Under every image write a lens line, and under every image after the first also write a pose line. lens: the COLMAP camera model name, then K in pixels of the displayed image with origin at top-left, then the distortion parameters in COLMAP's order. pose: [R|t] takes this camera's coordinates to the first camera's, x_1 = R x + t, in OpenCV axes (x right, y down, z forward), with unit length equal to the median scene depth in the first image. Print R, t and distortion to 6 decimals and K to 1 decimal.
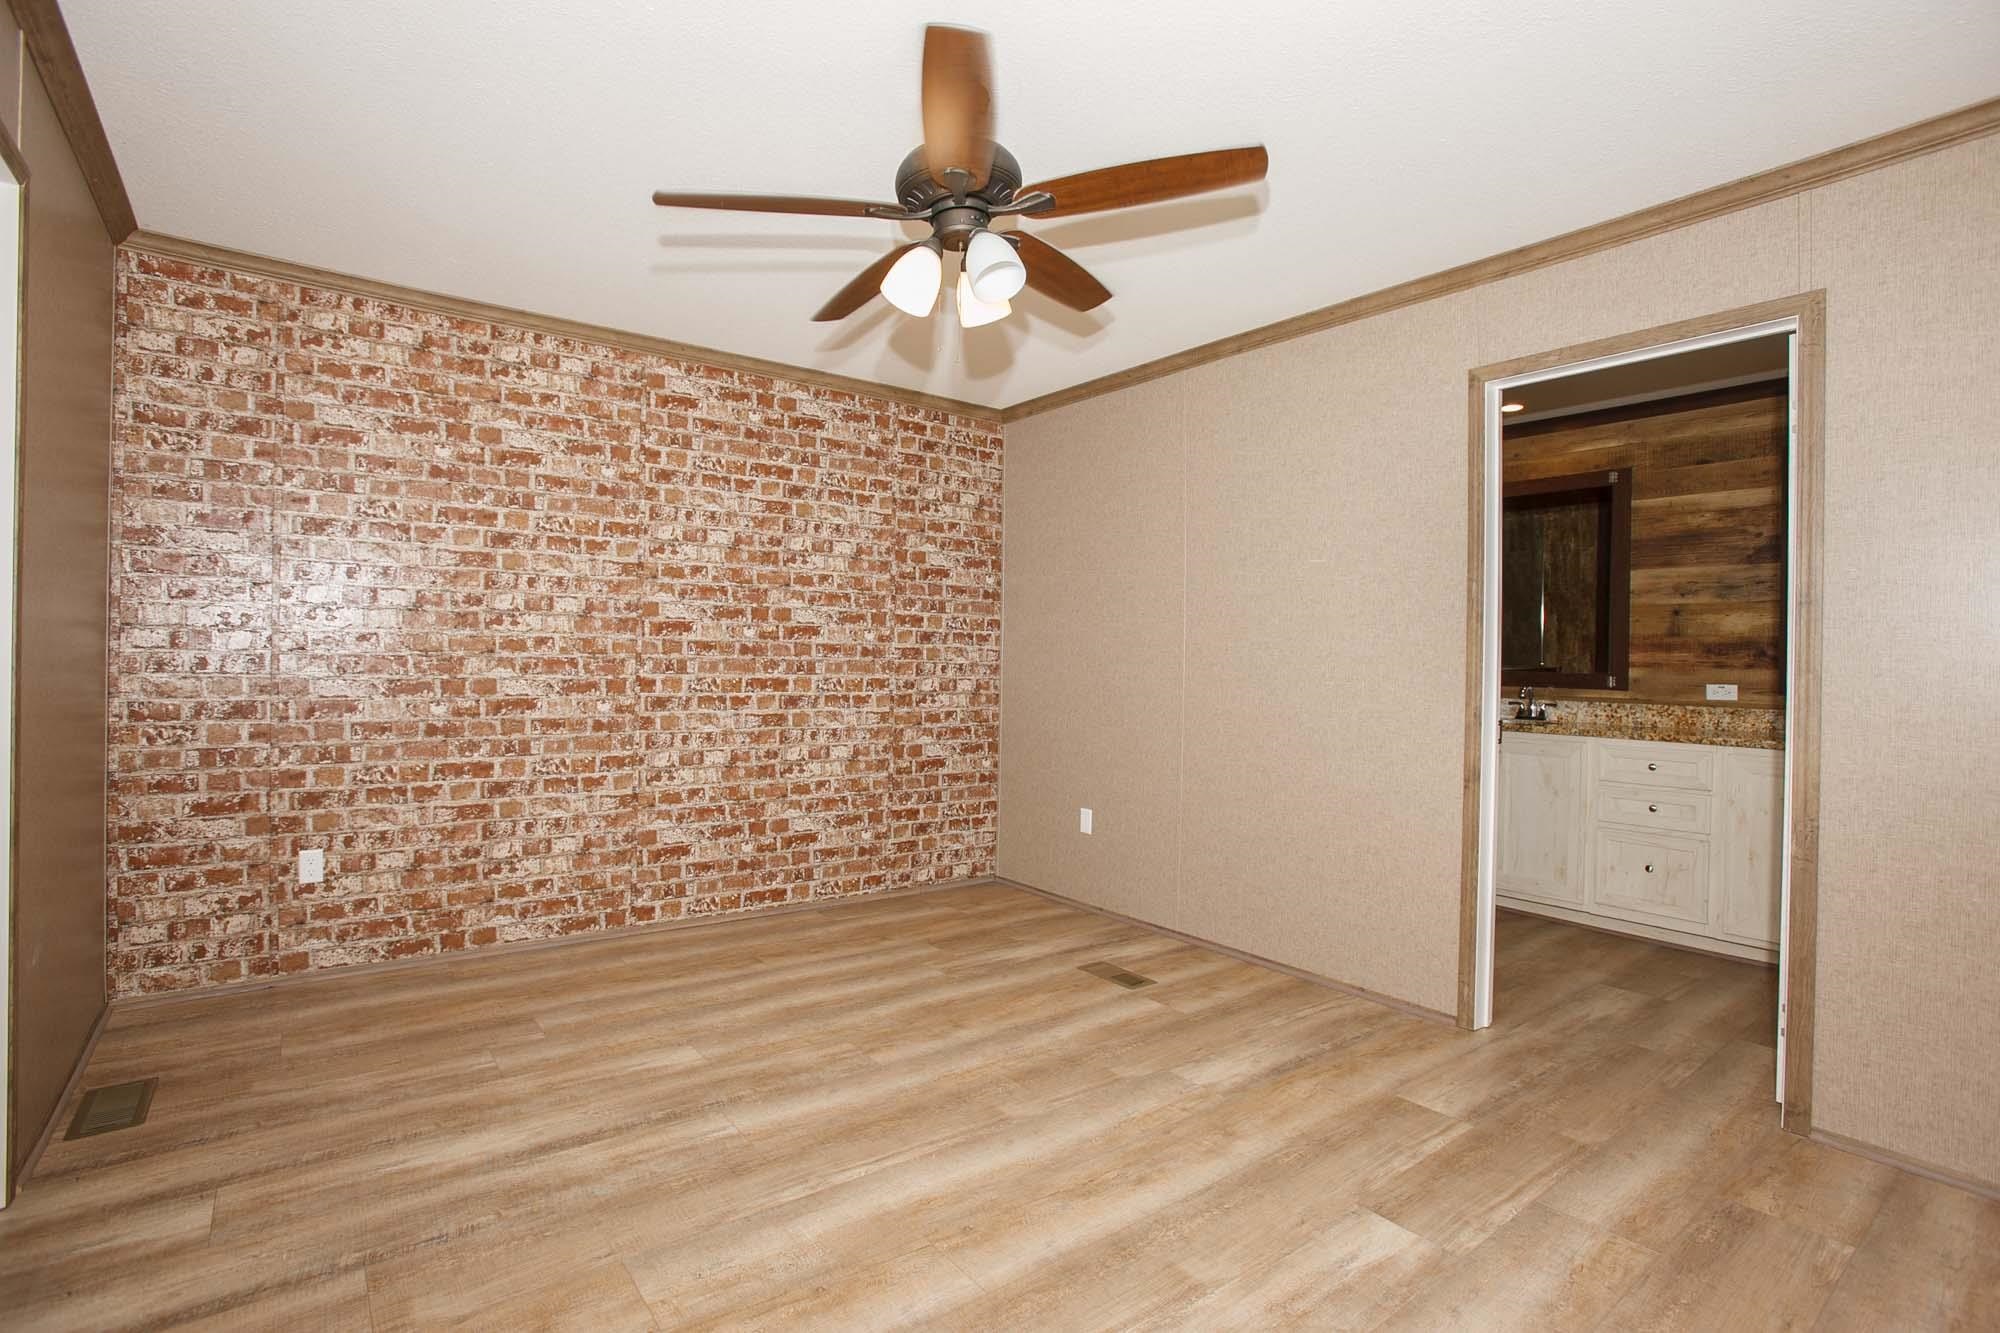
lens RADIAL K [[932.7, 0, 1004.8], [0, 932.7, 663.2], [0, 0, 1]] dist [-0.068878, 0.017221]
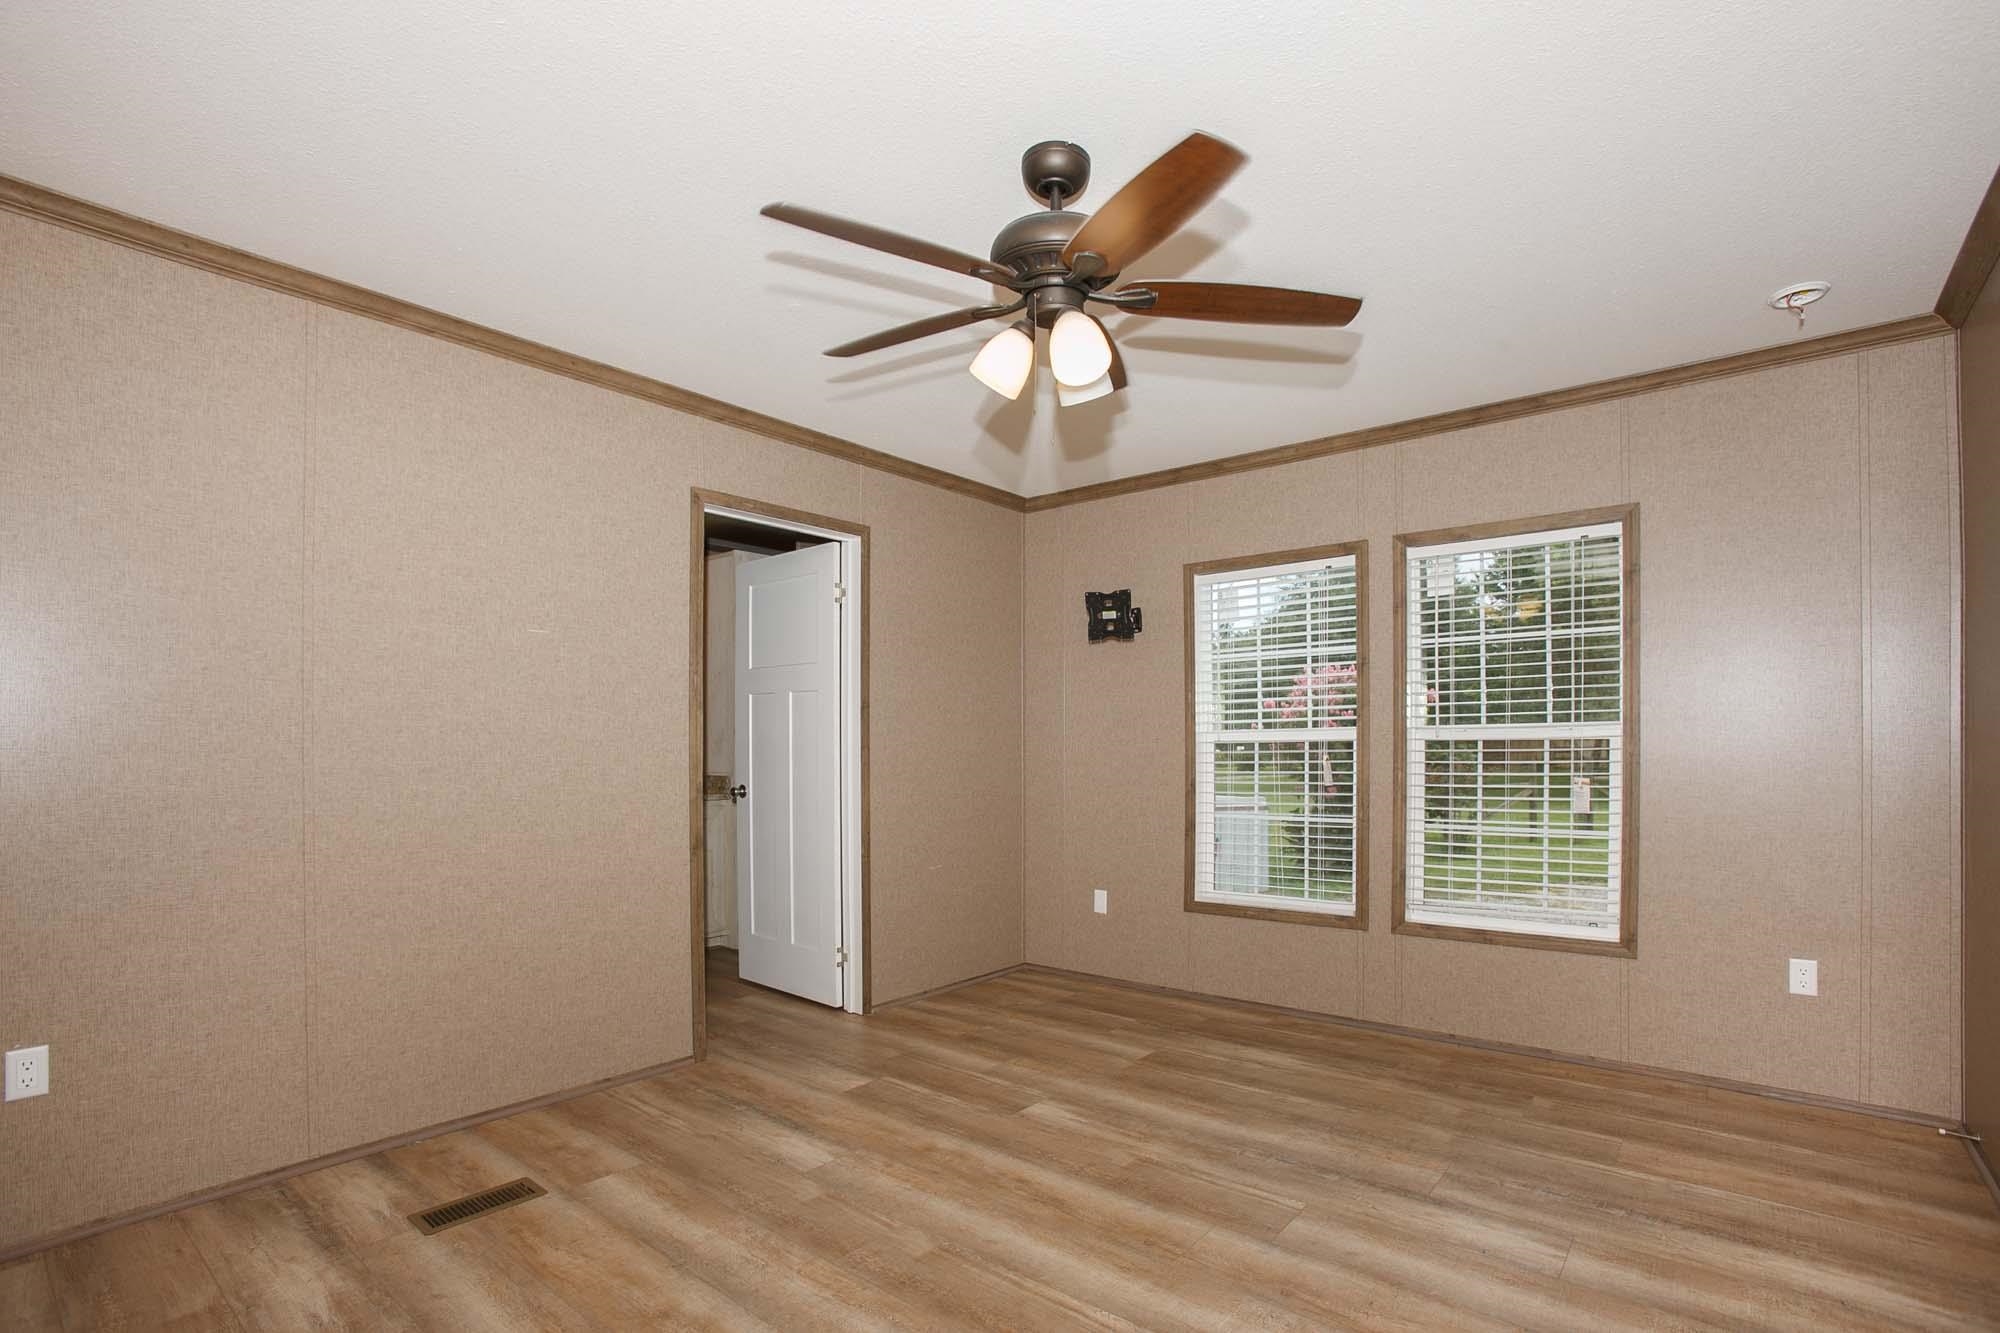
lens RADIAL K [[932.7, 0, 973.1], [0, 932.7, 712.2], [0, 0, 1]] dist [-0.068878, 0.017221]
pose [[-0.188964, 0.014048, 0.981883, -0.798577], [0.004441, 0.999900, -0.013451, -0.022259], [-0.981974, 0.001819, -0.189008, 1.007649]]
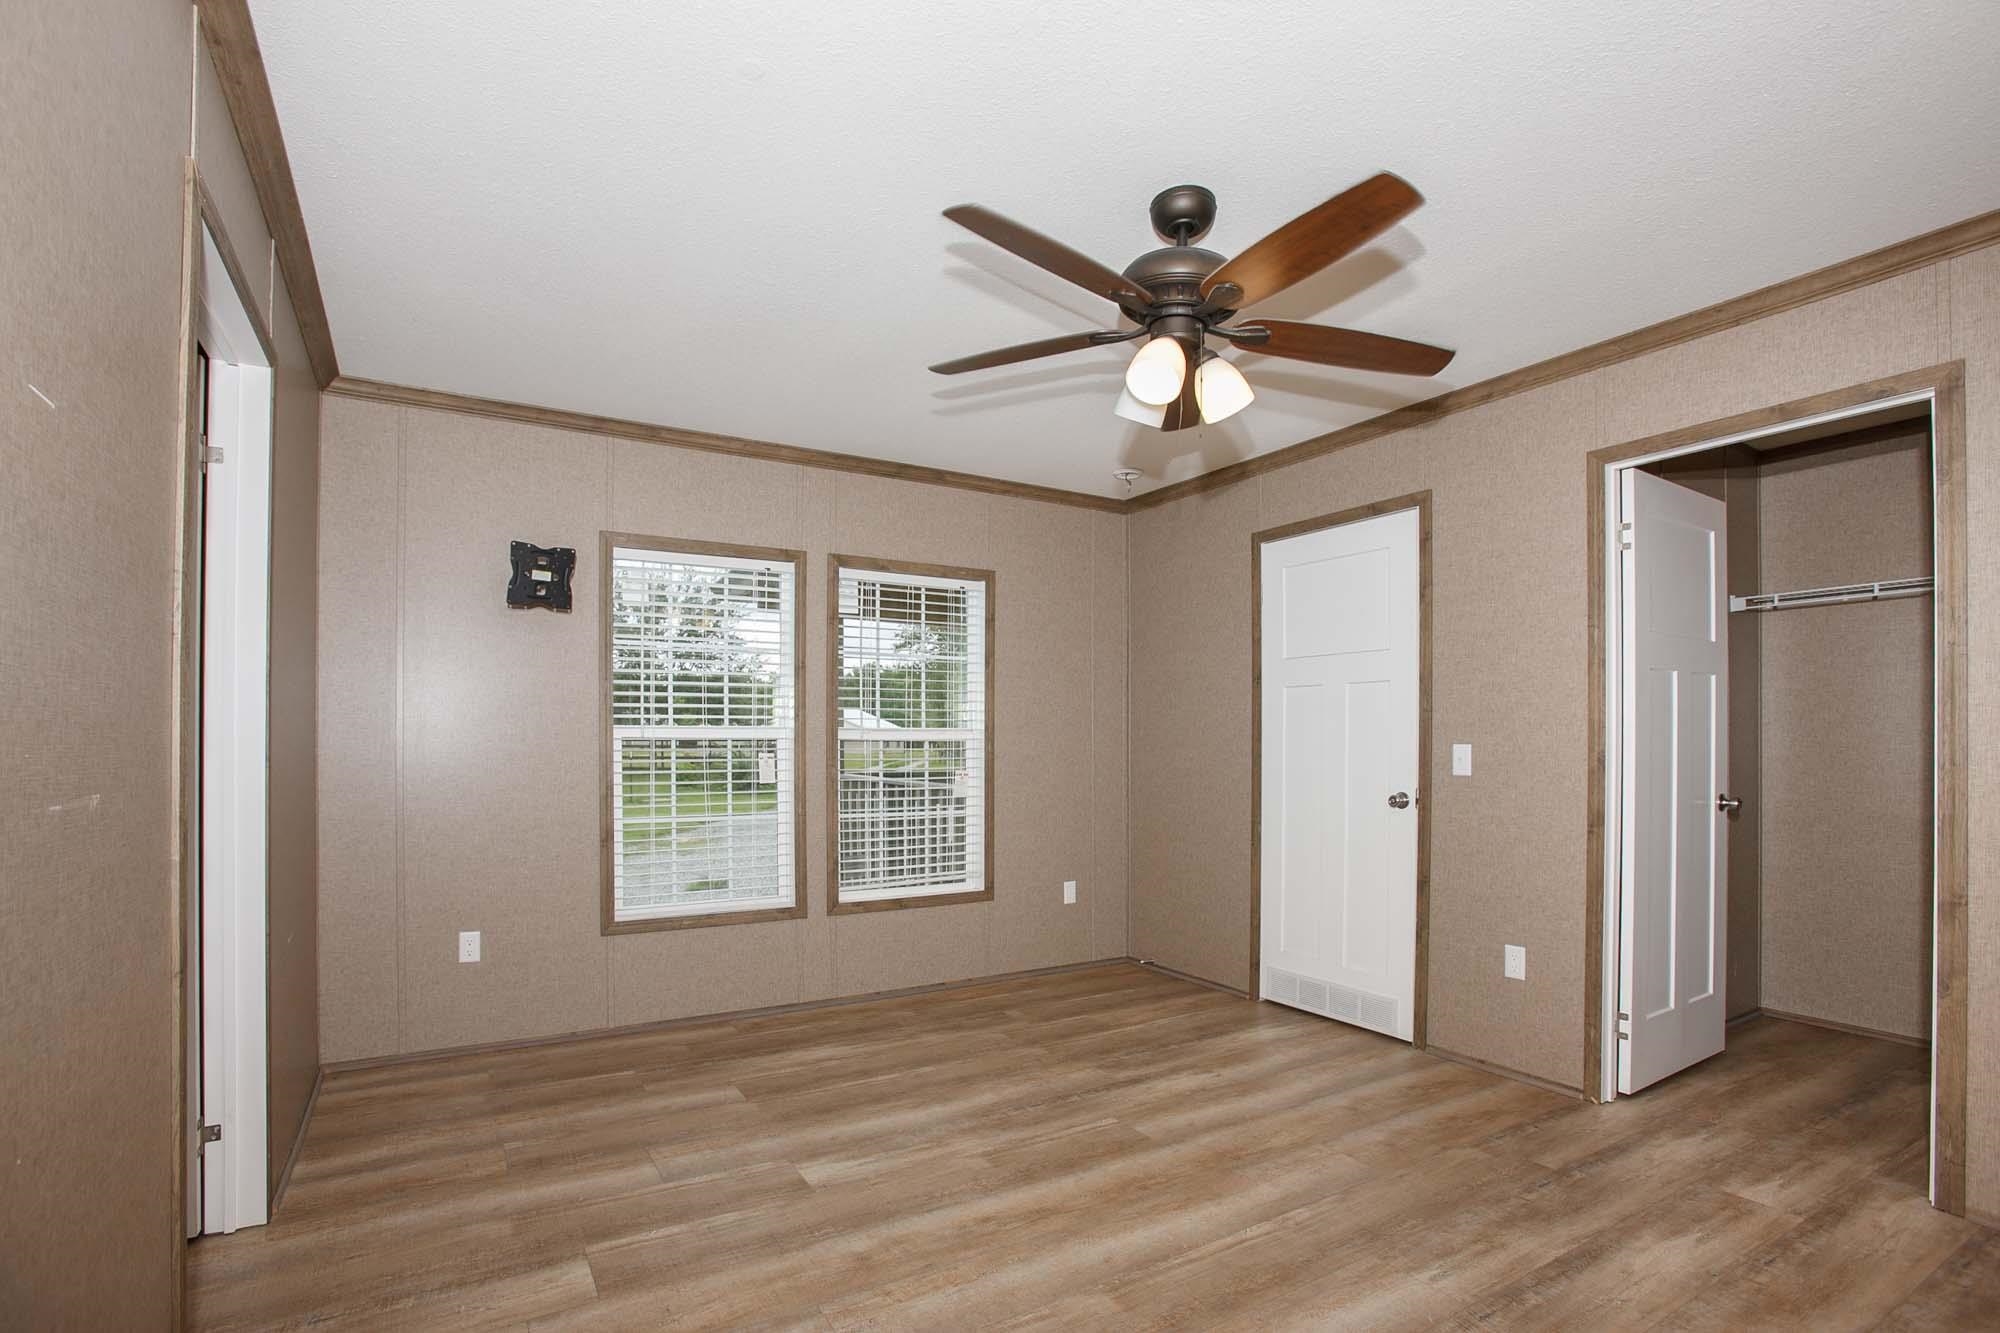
lens RADIAL K [[932.7, 0, 964.6], [0, 932.7, 715.0], [0, 0, 1]] dist [-0.068878, 0.017221]
pose [[-0.987056, -0.019000, 0.159245, 0.010610], [-0.022906, 0.999479, -0.022732, -0.006103], [-0.158730, -0.026086, -0.986977, 1.638154]]
